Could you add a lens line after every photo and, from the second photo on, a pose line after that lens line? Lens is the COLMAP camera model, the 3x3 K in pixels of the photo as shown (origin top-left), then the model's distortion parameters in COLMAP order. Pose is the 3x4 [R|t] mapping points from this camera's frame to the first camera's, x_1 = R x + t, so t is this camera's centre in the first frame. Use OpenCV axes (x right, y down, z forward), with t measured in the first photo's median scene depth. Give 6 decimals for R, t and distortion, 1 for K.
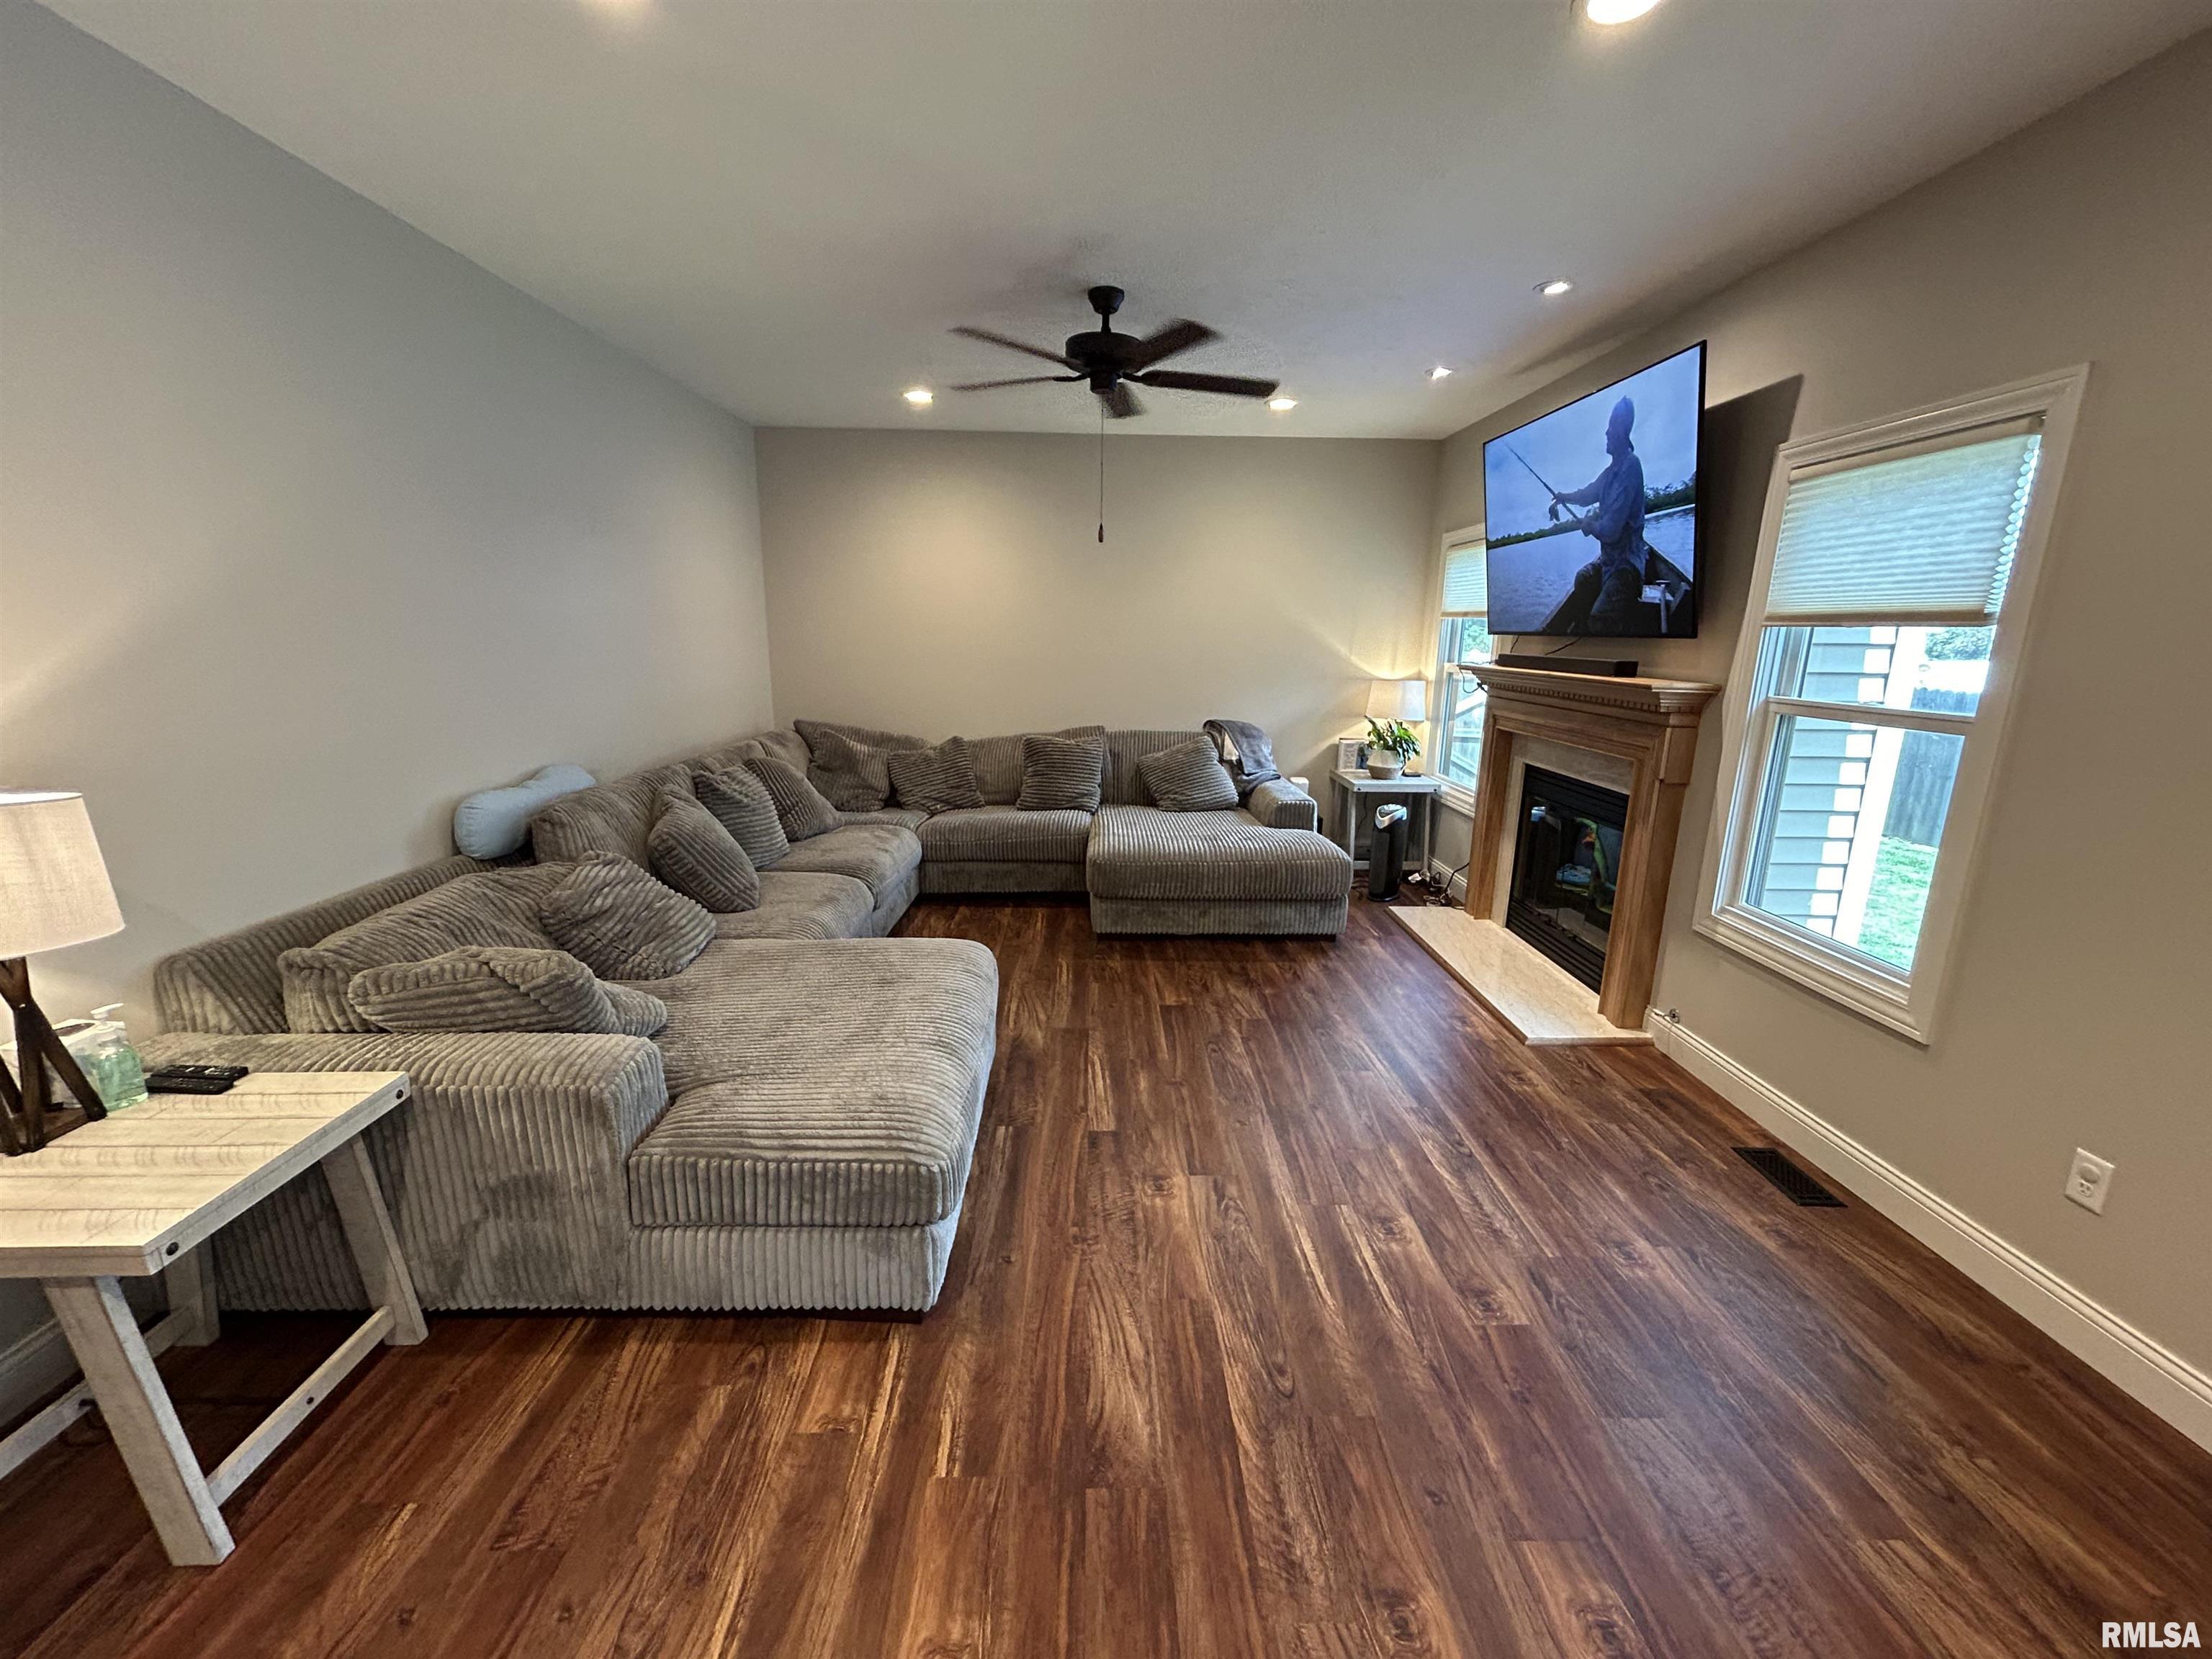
lens RADIAL K [[892.0, 0, 1111.1], [0, 892.0, 843.2], [0, 0, 1]] dist [-0.000924, 0.000745]
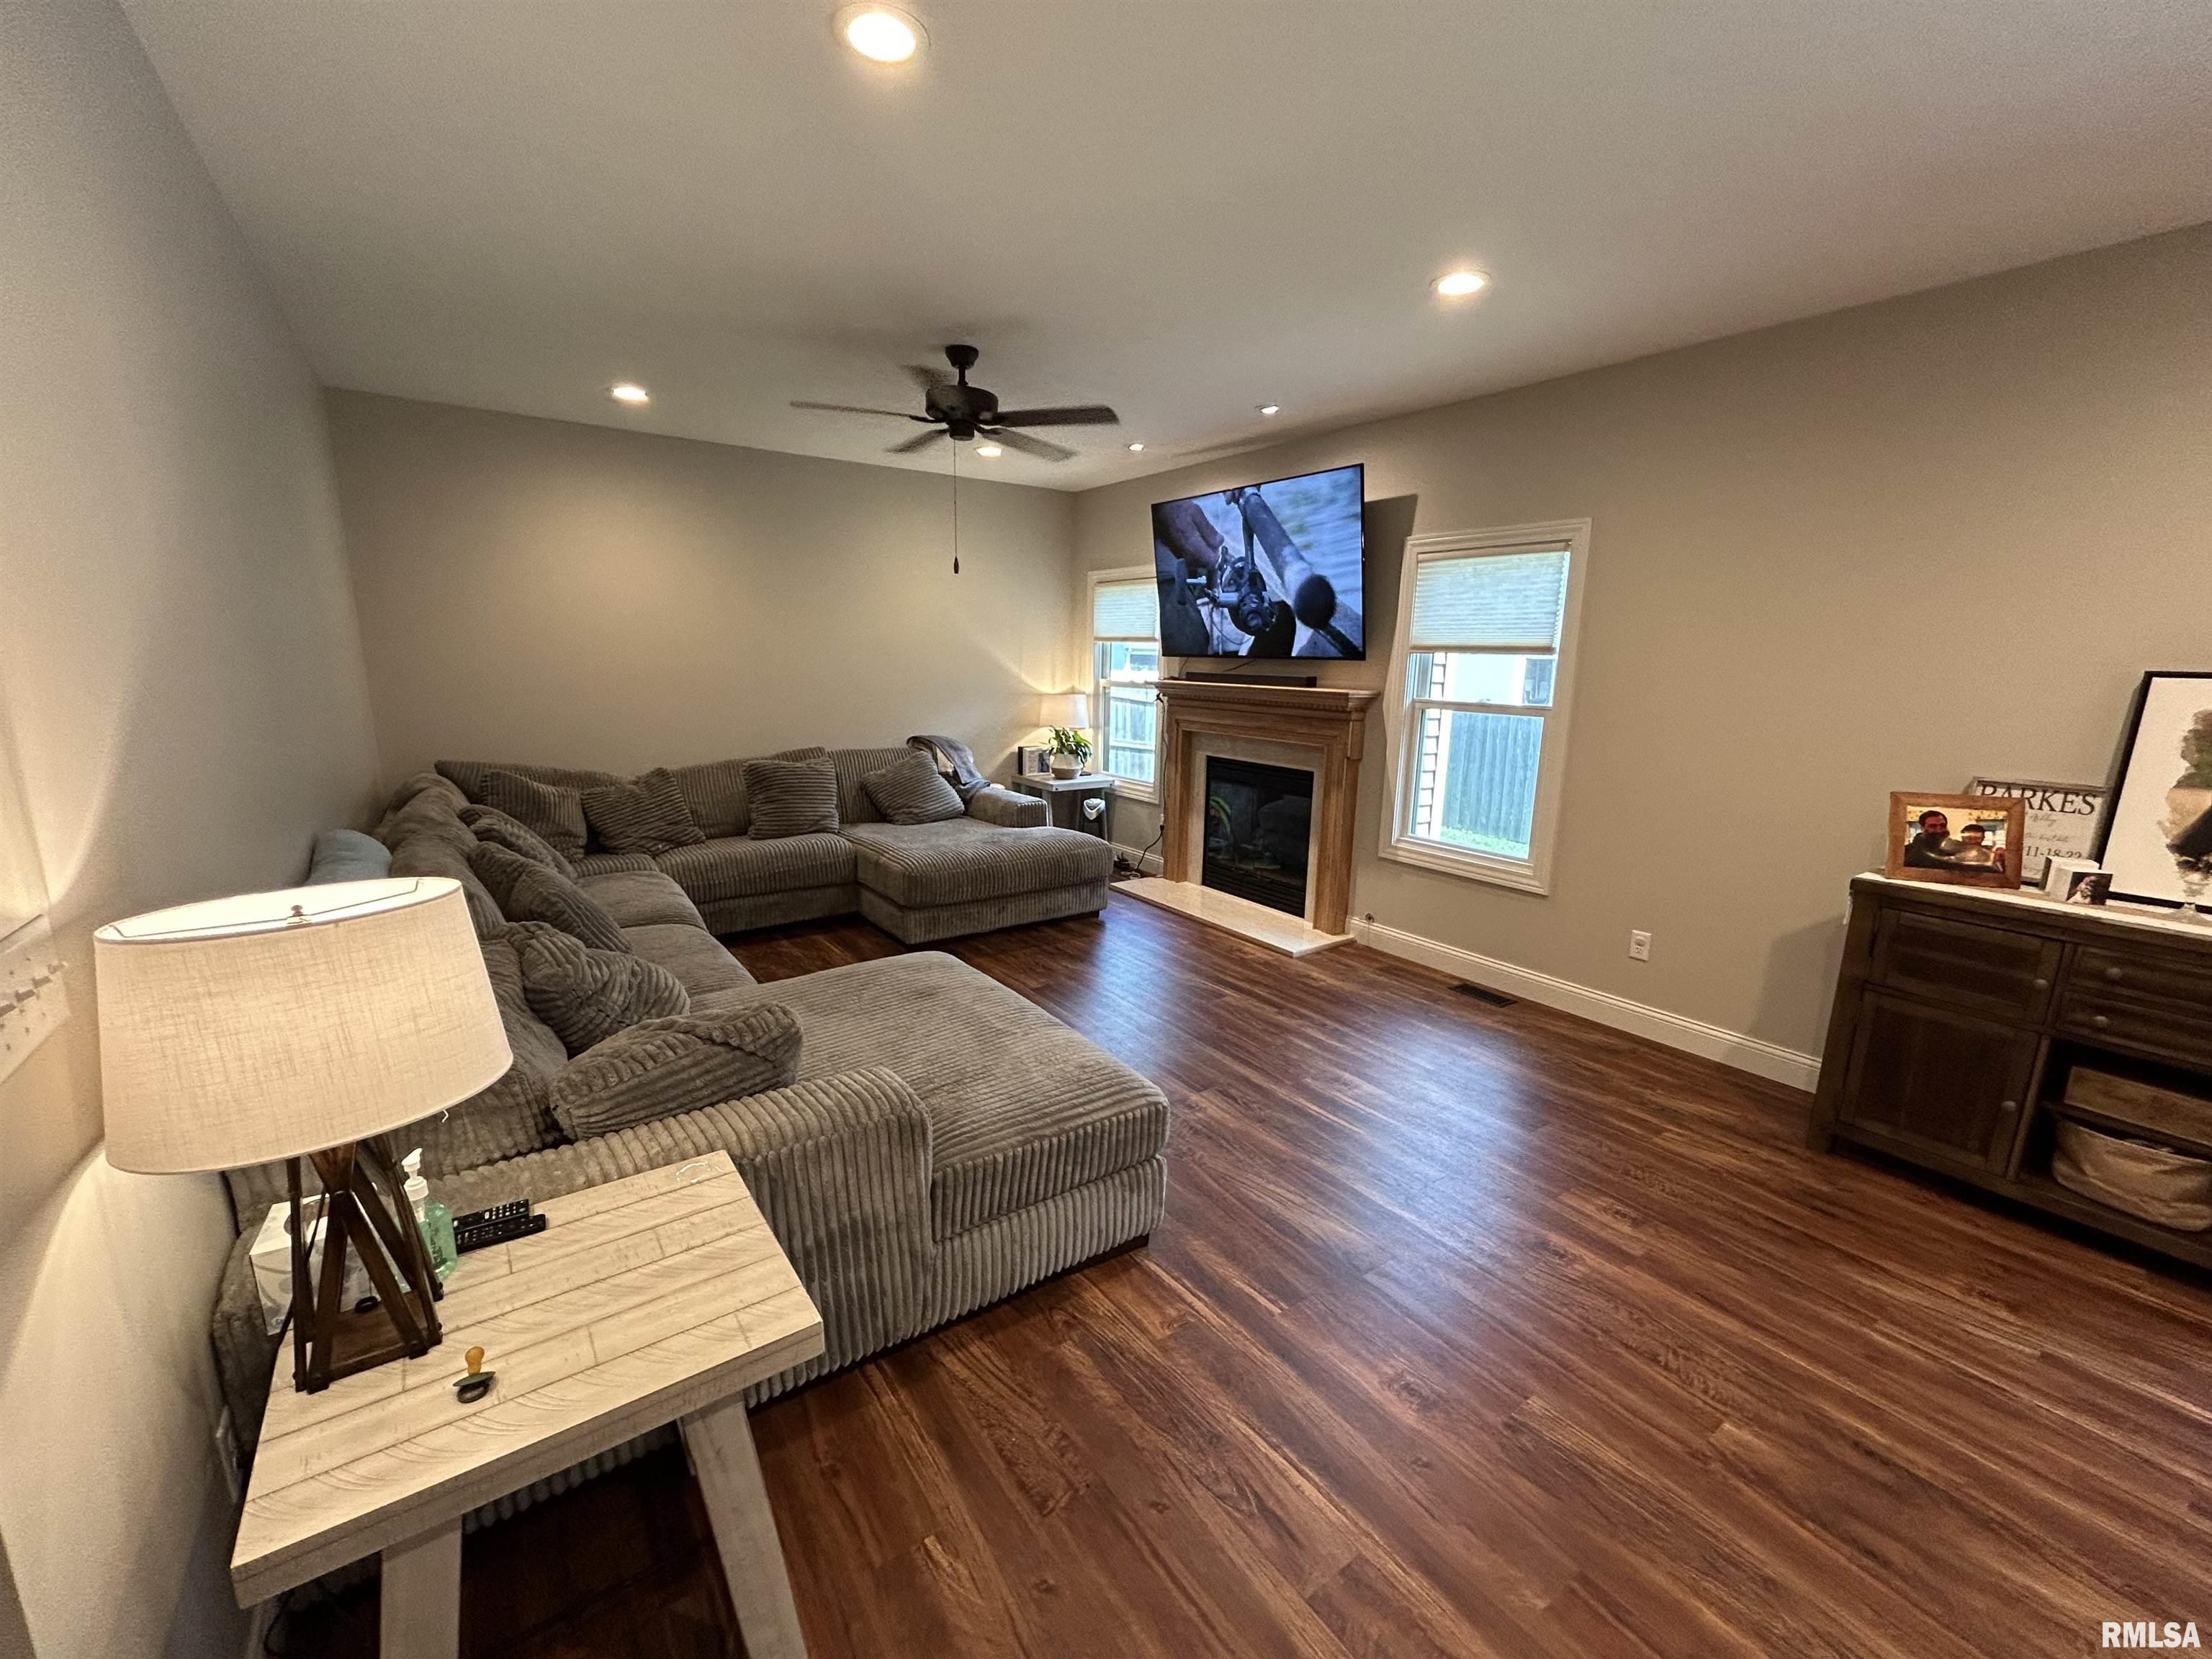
lens RADIAL K [[892.0, 0, 1110.7], [0, 892.0, 842.4], [0, 0, 1]] dist [-0.000924, 0.000745]
pose [[0.827265, -0.115332, 0.549847, -0.531196], [0.124569, 0.991996, 0.020656, -0.012556], [-0.547828, 0.051406, 0.835010, 0.008763]]
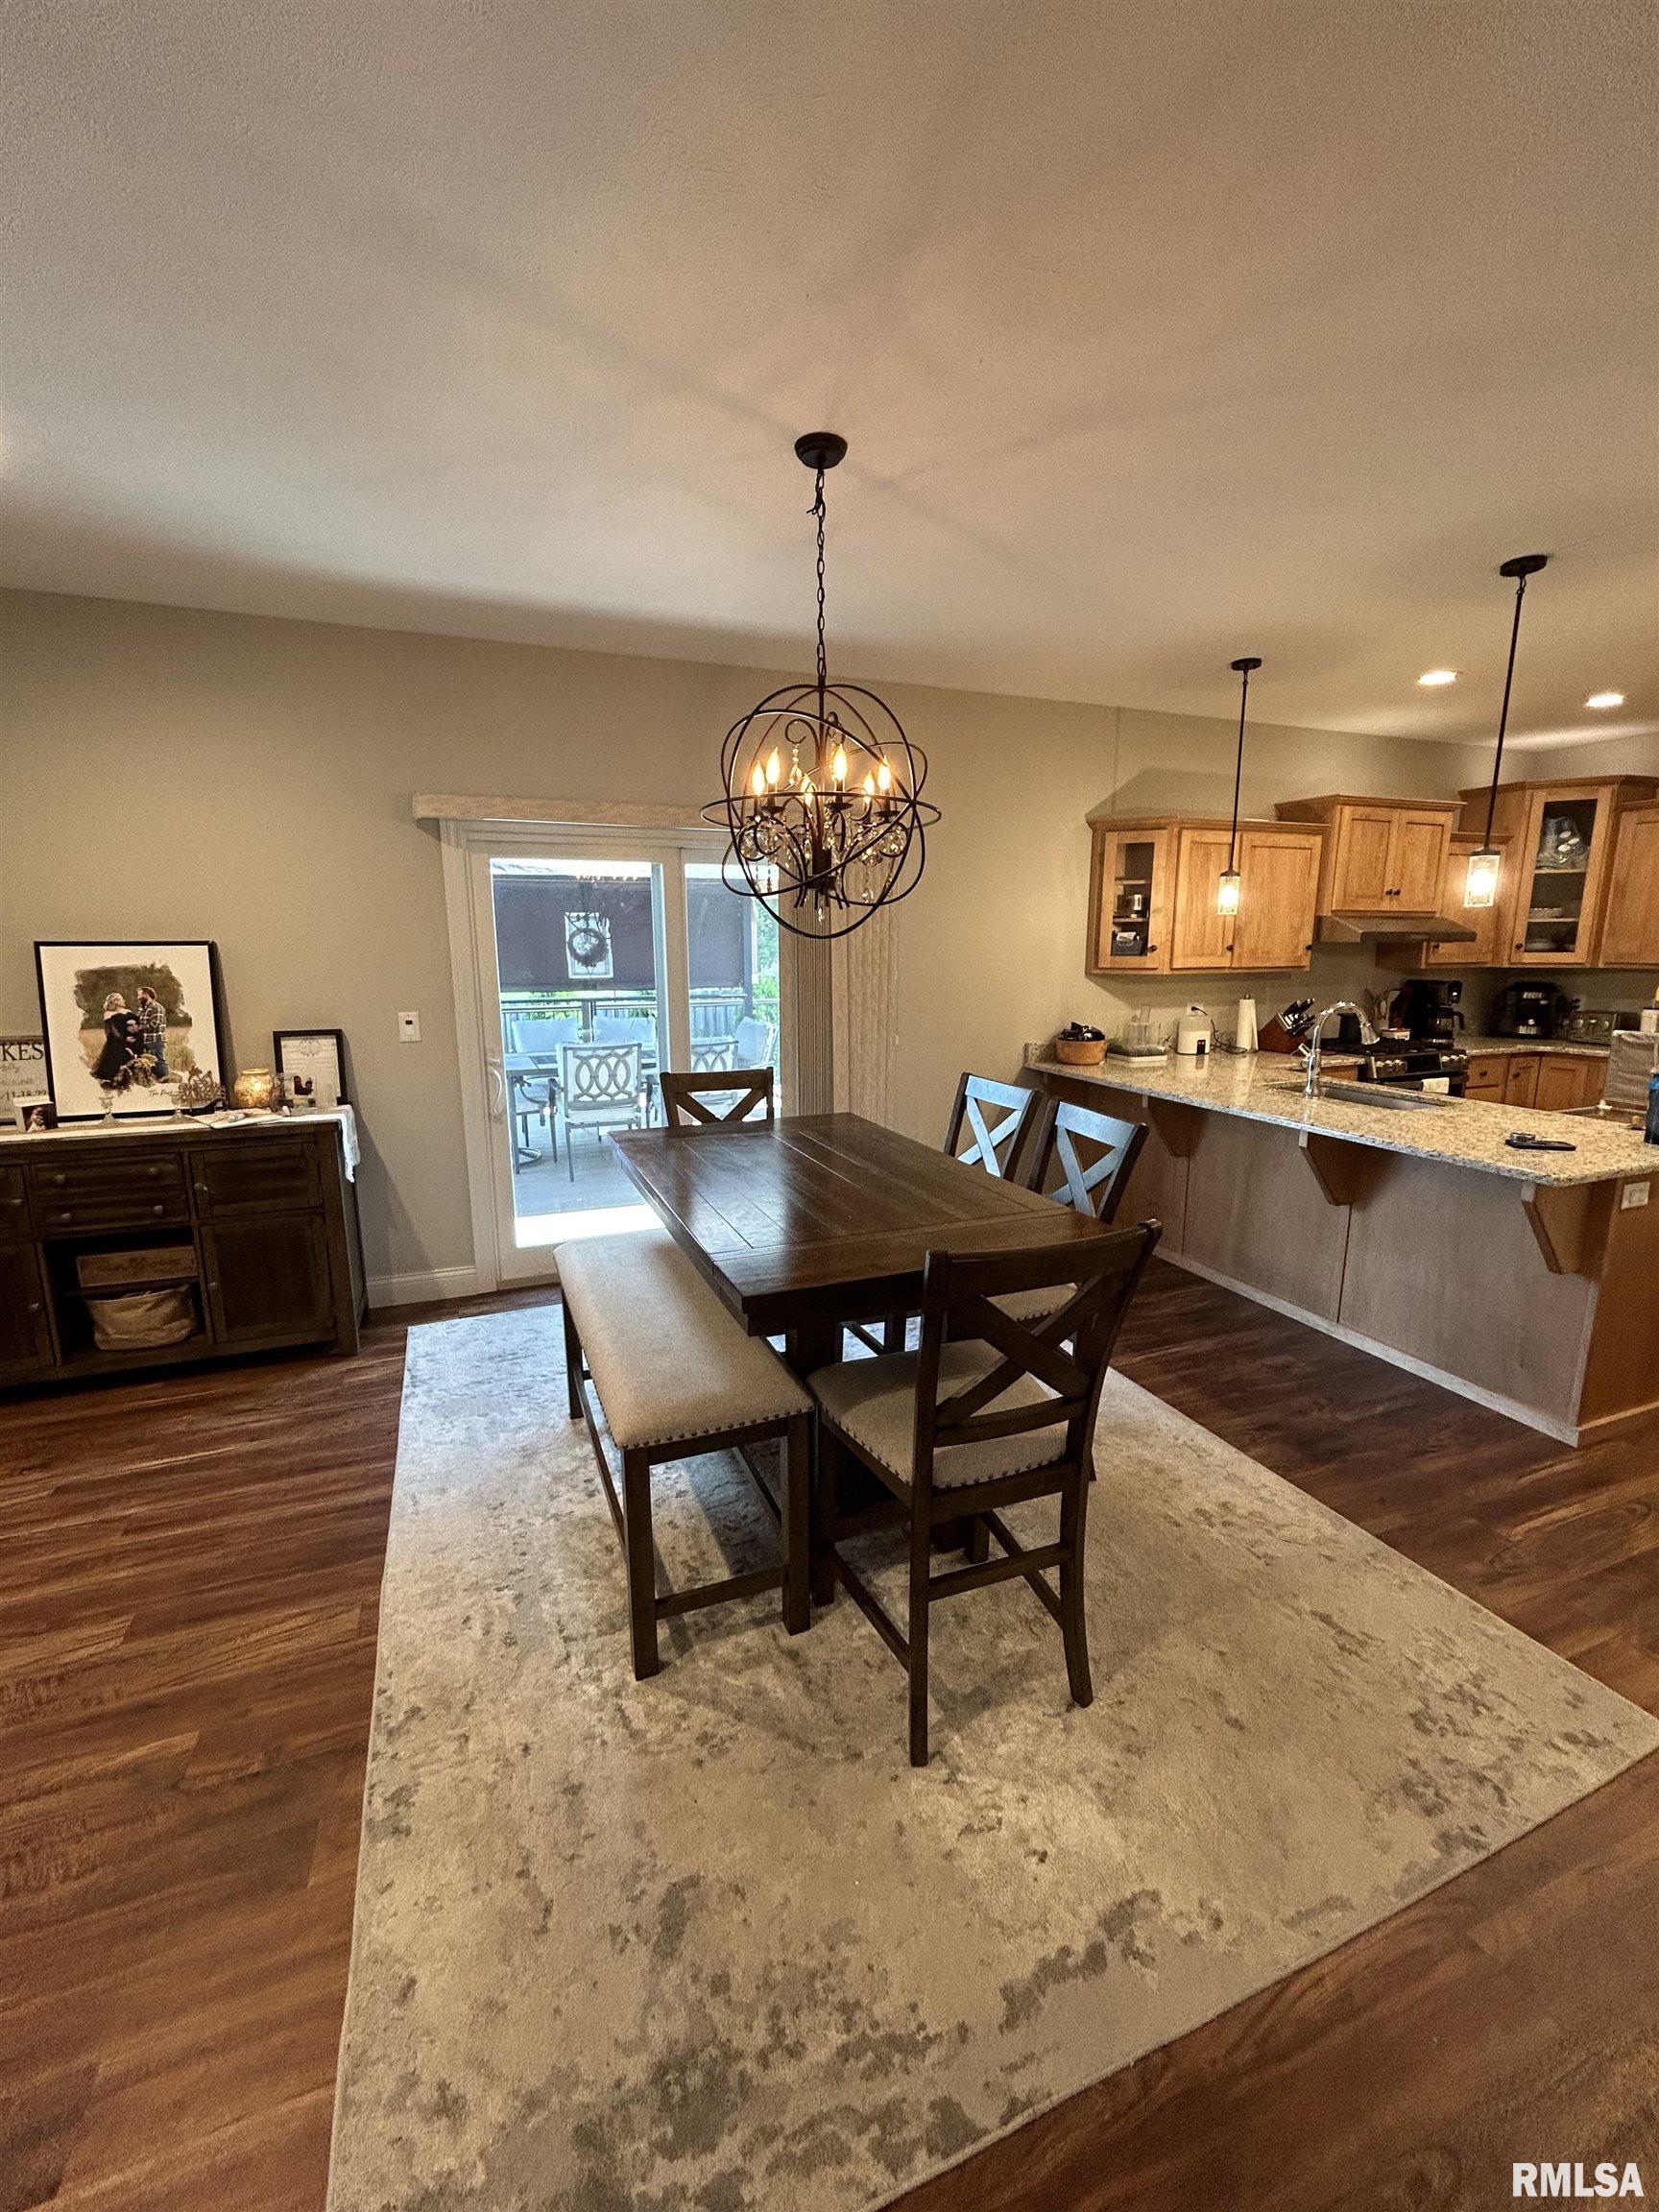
lens RADIAL K [[892.0, 0, 821.2], [0, 892.0, 1103.7], [0, 0, 1]] dist [-0.000924, 0.000745]
pose [[-0.345924, -0.182115, 0.920419, -0.575166], [0.217059, 0.938838, 0.267338, 0.061191], [-0.912810, 0.292264, -0.285237, -0.304589]]
